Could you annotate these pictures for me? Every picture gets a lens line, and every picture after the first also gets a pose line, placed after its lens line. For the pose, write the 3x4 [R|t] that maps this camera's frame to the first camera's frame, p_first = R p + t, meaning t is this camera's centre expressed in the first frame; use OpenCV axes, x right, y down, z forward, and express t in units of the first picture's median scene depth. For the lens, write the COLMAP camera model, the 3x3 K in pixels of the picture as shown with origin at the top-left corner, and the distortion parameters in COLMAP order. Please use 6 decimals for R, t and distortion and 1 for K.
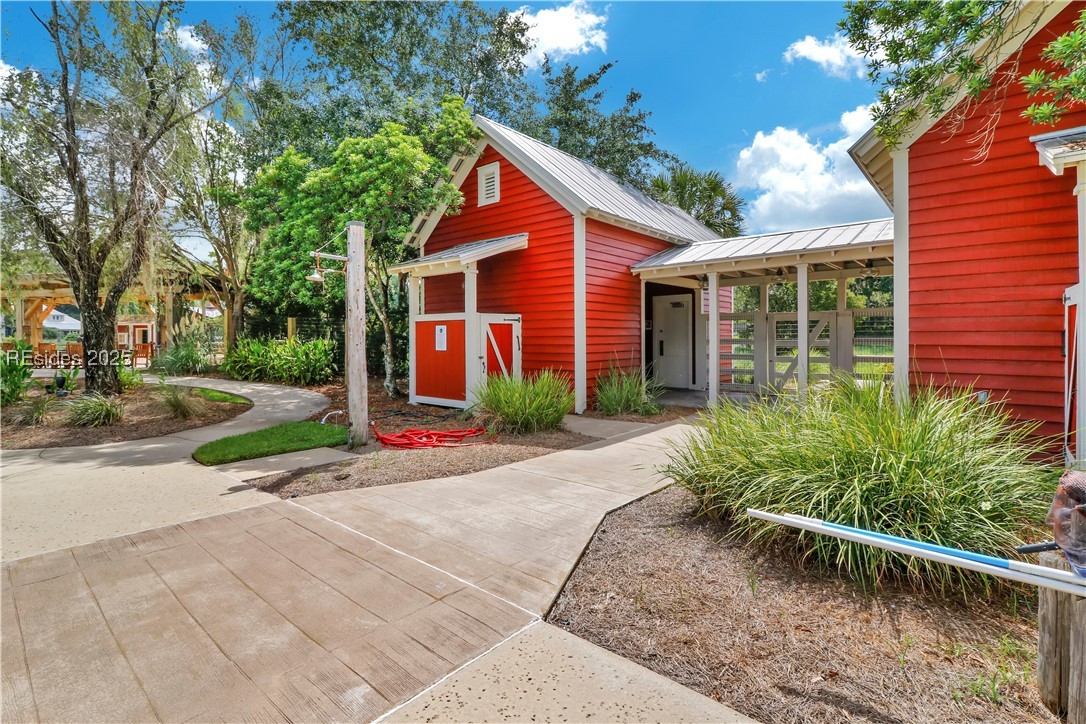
lens RADIAL K [[510.1, 0, 540.7], [0, 510.1, 354.2], [0, 0, 1]] dist [0.002291, -0.004418]
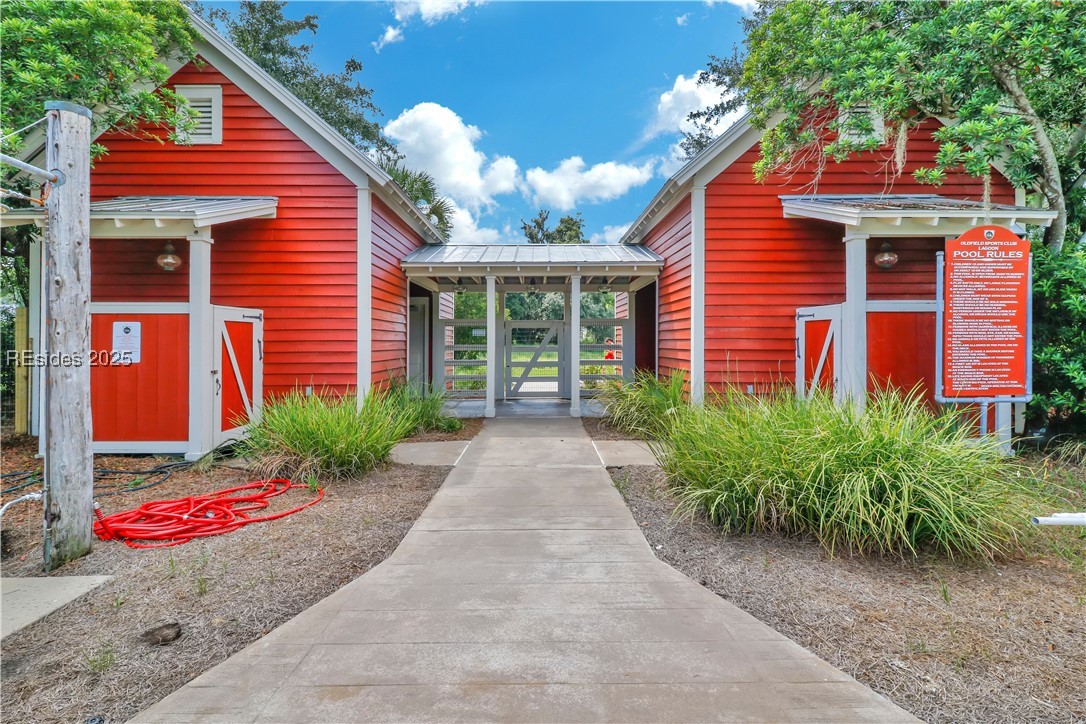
lens RADIAL K [[510.1, 0, 541.8], [0, 510.1, 353.7], [0, 0, 1]] dist [0.002291, -0.004418]
pose [[0.751848, -0.009762, 0.659264, -0.232256], [0.018948, 0.999797, -0.006805, -0.004464], [-0.659064, 0.017609, 0.751881, 0.221673]]
